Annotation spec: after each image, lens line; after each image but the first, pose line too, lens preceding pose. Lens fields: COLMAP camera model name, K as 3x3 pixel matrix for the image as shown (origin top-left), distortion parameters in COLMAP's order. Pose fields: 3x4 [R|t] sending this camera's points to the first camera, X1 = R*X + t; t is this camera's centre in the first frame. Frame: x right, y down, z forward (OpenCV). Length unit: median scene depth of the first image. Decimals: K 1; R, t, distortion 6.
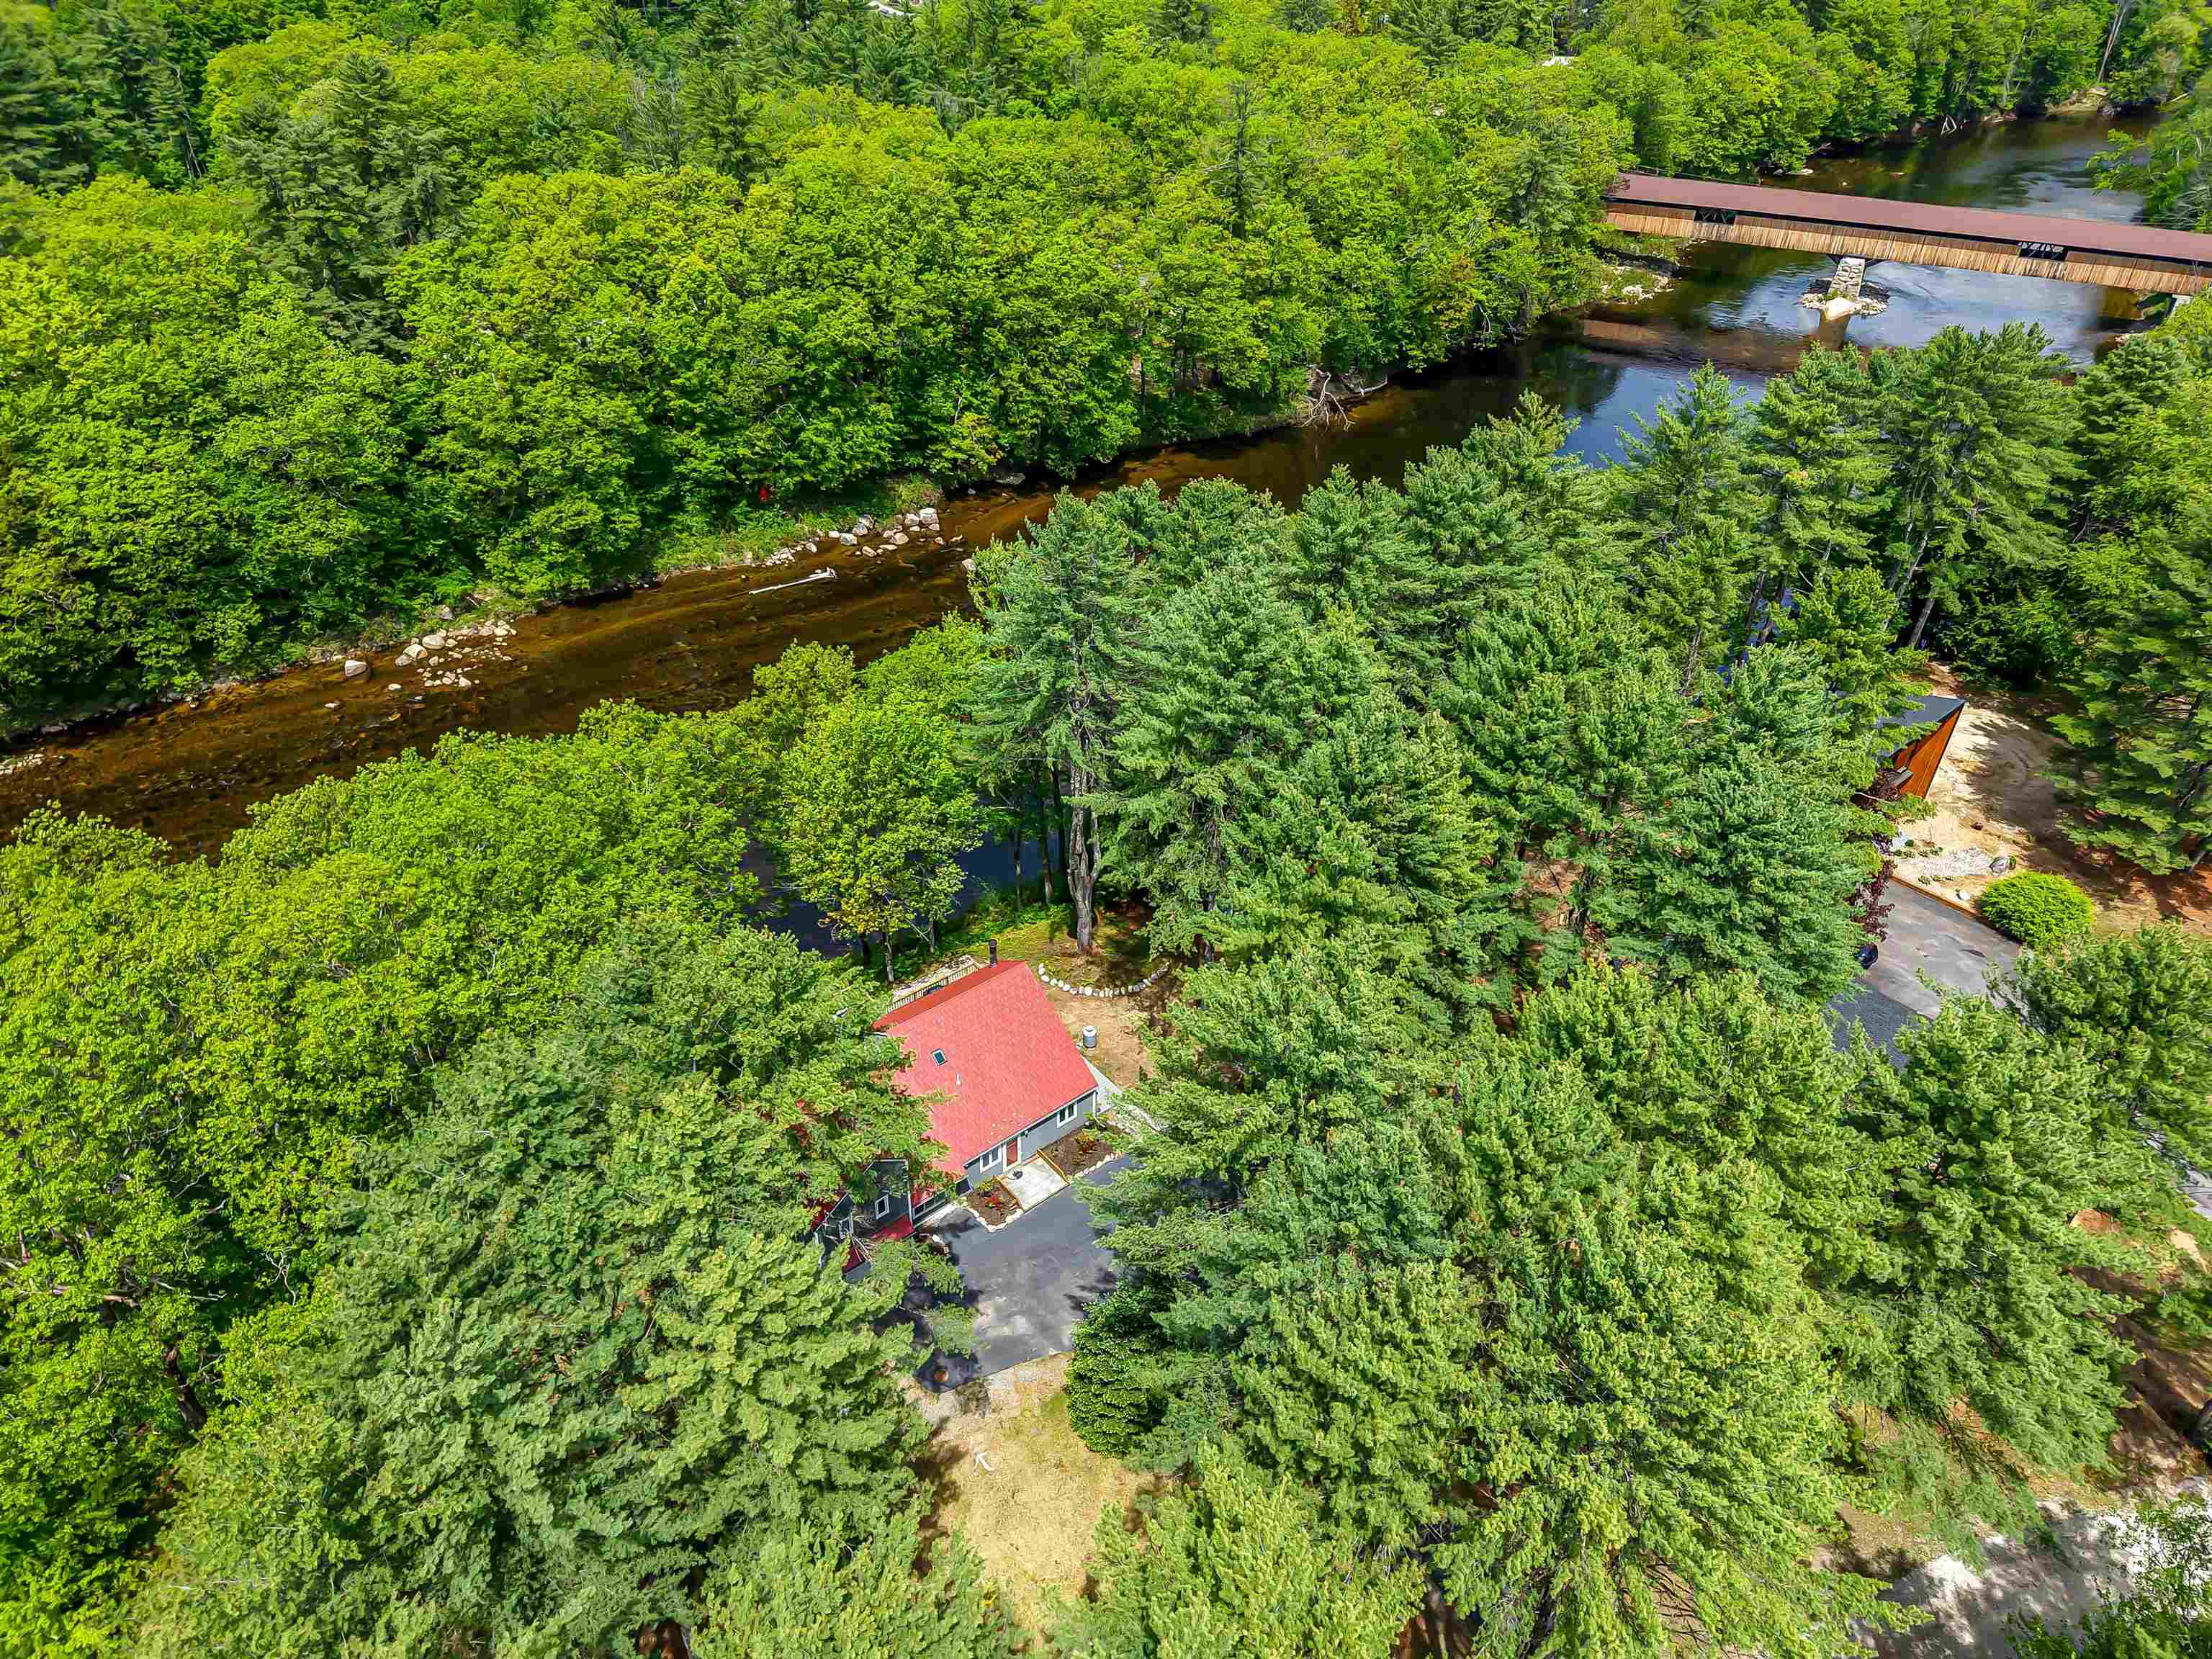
lens RADIAL K [[1504.4, 0, 1092.8], [0, 1504.4, 796.7], [0, 0, 1]] dist [0.036364, -0.002290]
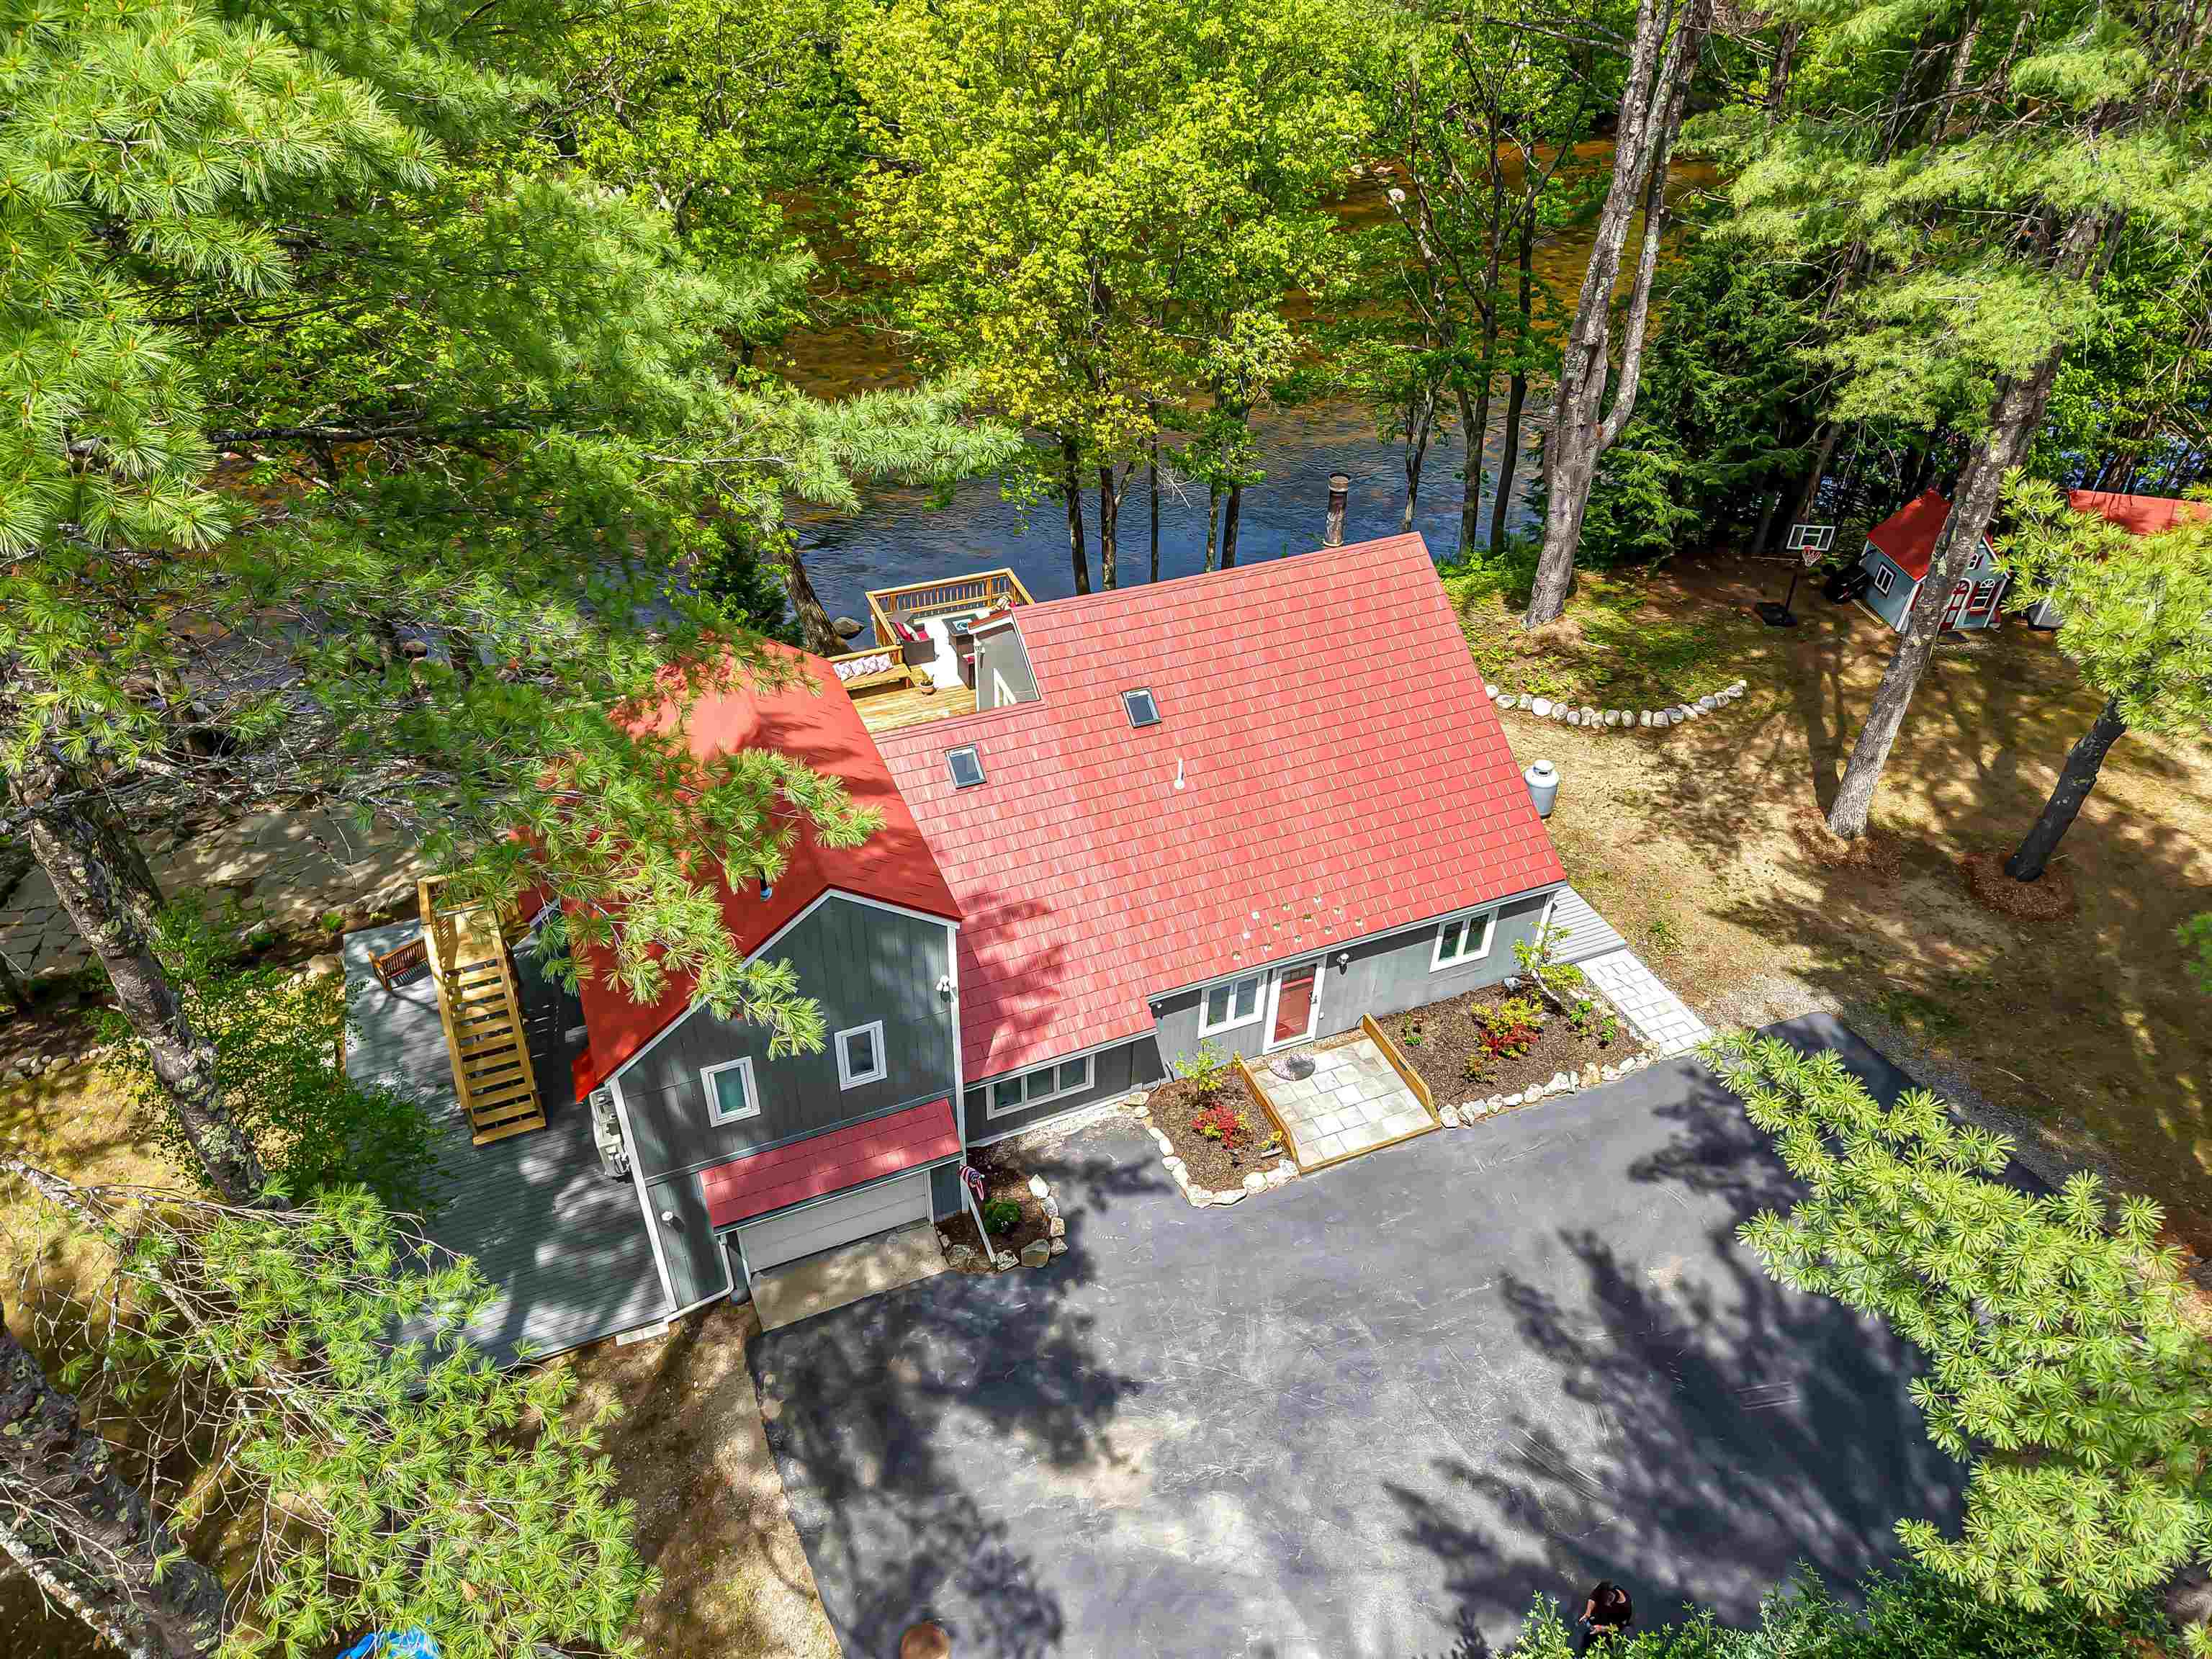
lens RADIAL K [[1504.4, 0, 1105.0], [0, 1504.4, 821.4], [0, 0, 1]] dist [0.036364, -0.002290]
pose [[0.960589, 0.168347, -0.221195, -0.025535], [-0.158800, 0.985462, 0.060388, 0.180272], [0.228145, -0.022882, 0.973358, 0.648559]]
